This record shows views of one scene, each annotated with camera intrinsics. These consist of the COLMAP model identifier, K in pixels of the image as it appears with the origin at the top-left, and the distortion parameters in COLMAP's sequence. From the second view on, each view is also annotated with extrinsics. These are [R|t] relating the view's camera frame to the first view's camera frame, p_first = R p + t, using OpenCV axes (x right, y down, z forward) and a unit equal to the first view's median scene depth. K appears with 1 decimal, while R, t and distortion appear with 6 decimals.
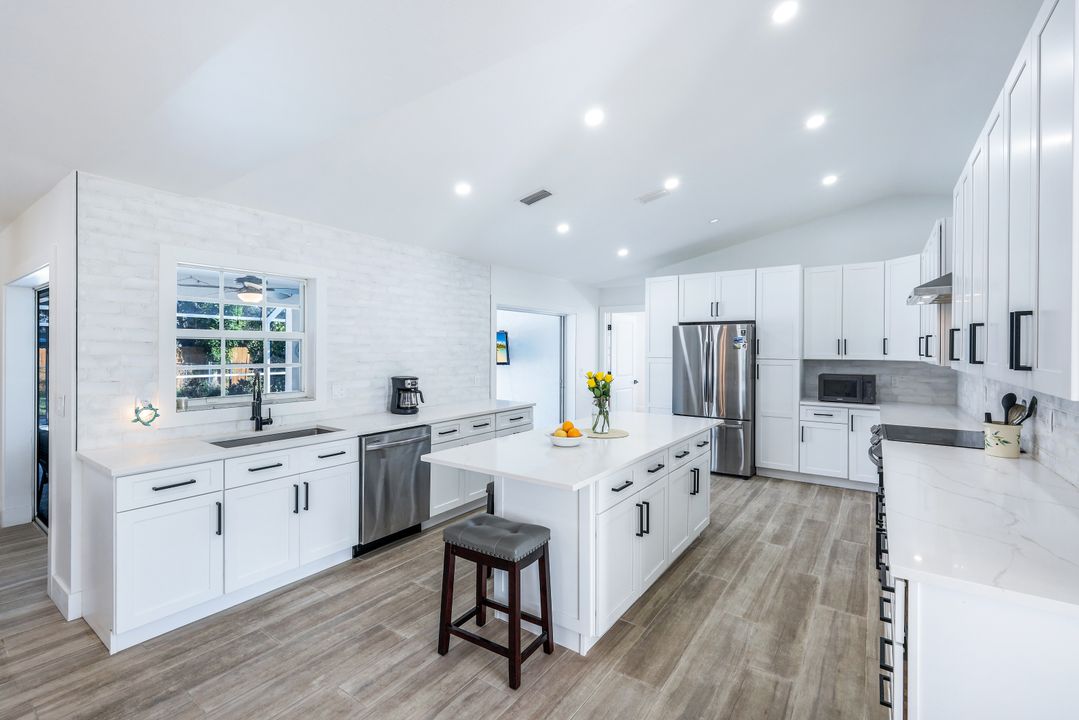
lens RADIAL K [[471.3, 0, 542.3], [0, 471.3, 352.7], [0, 0, 1]] dist [-0.000296, 0.000055]
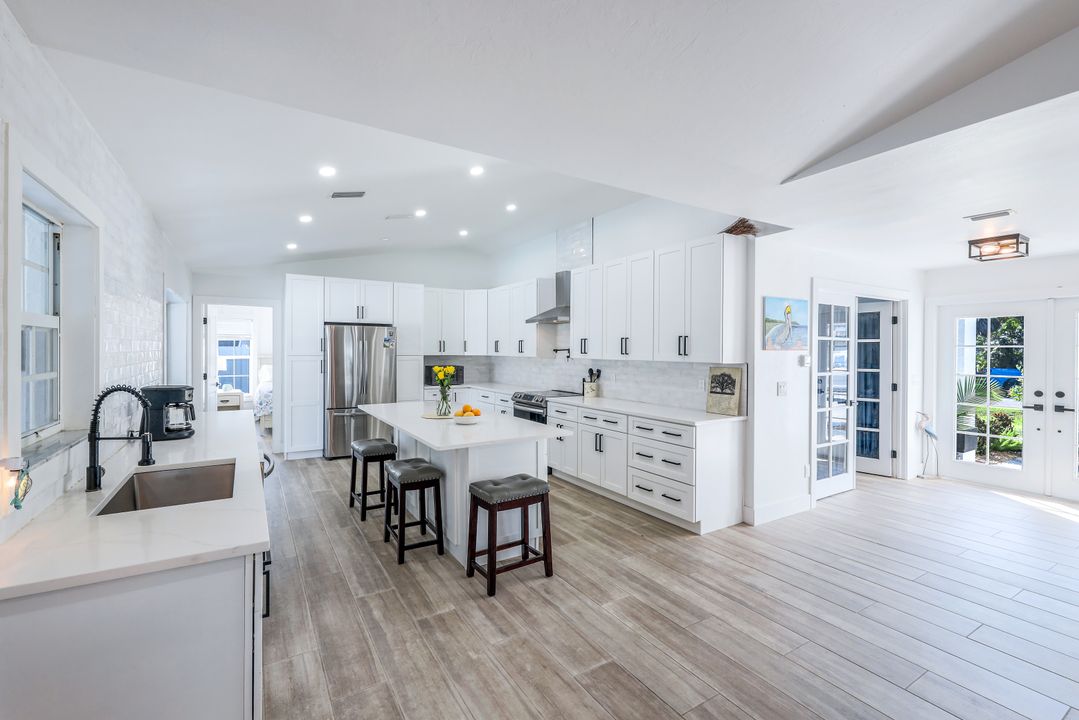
lens RADIAL K [[471.3, 0, 535.8], [0, 471.3, 353.9], [0, 0, 1]] dist [-0.000296, 0.000055]
pose [[0.395891, -0.009130, 0.918252, -0.984591], [0.002429, 0.999957, 0.008895, -0.001953], [-0.918294, -0.001291, 0.395896, 0.311113]]
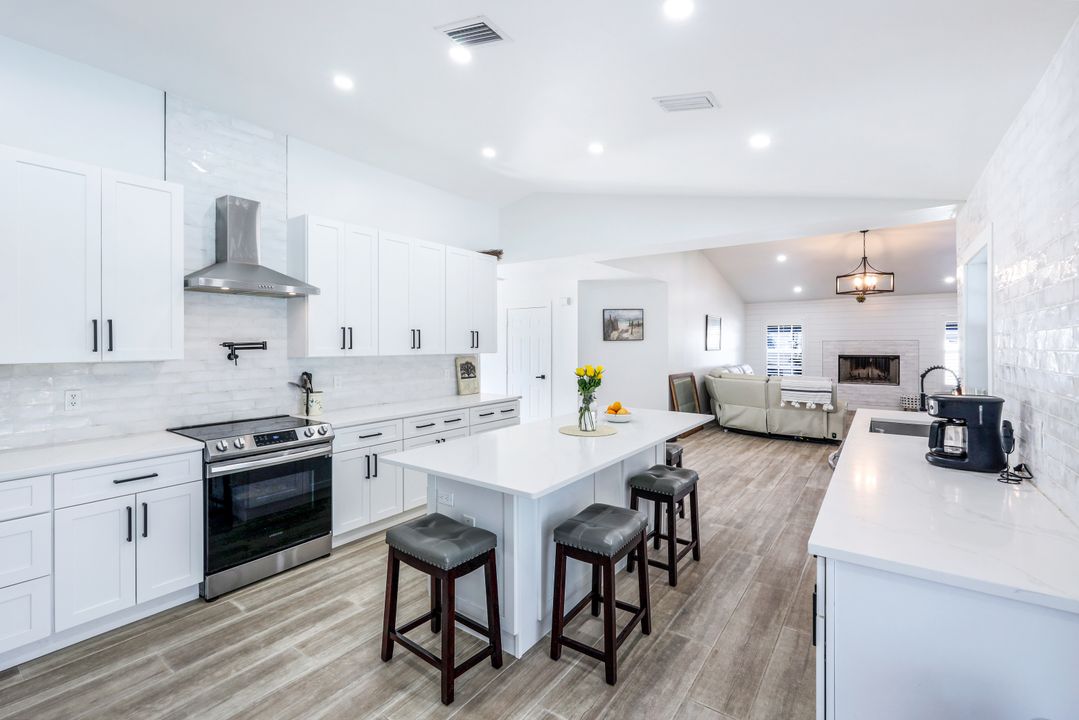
lens RADIAL K [[471.3, 0, 535.3], [0, 471.3, 343.4], [0, 0, 1]] dist [-0.000296, 0.000055]
pose [[-0.999766, -0.002841, 0.021432, 0.225435], [-0.002696, 0.999973, 0.006812, -0.011201], [-0.021451, 0.006752, -0.999747, 2.097621]]
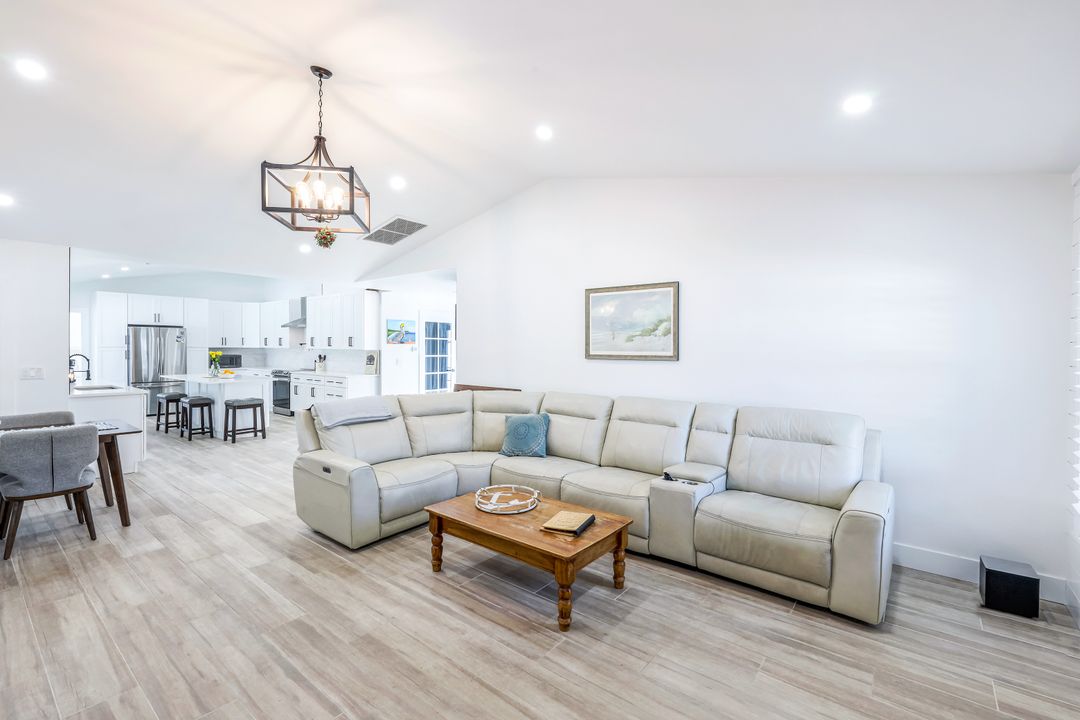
lens RADIAL K [[471.8, 0, 538.2], [0, 471.8, 354.3], [0, 0, 1]] dist [-0.000296, 0.000055]
pose [[0.052967, -0.017673, 0.998440, -2.386152], [-0.000128, 0.999843, 0.017705, 0.012985], [-0.998596, -0.001065, 0.052957, -0.851002]]
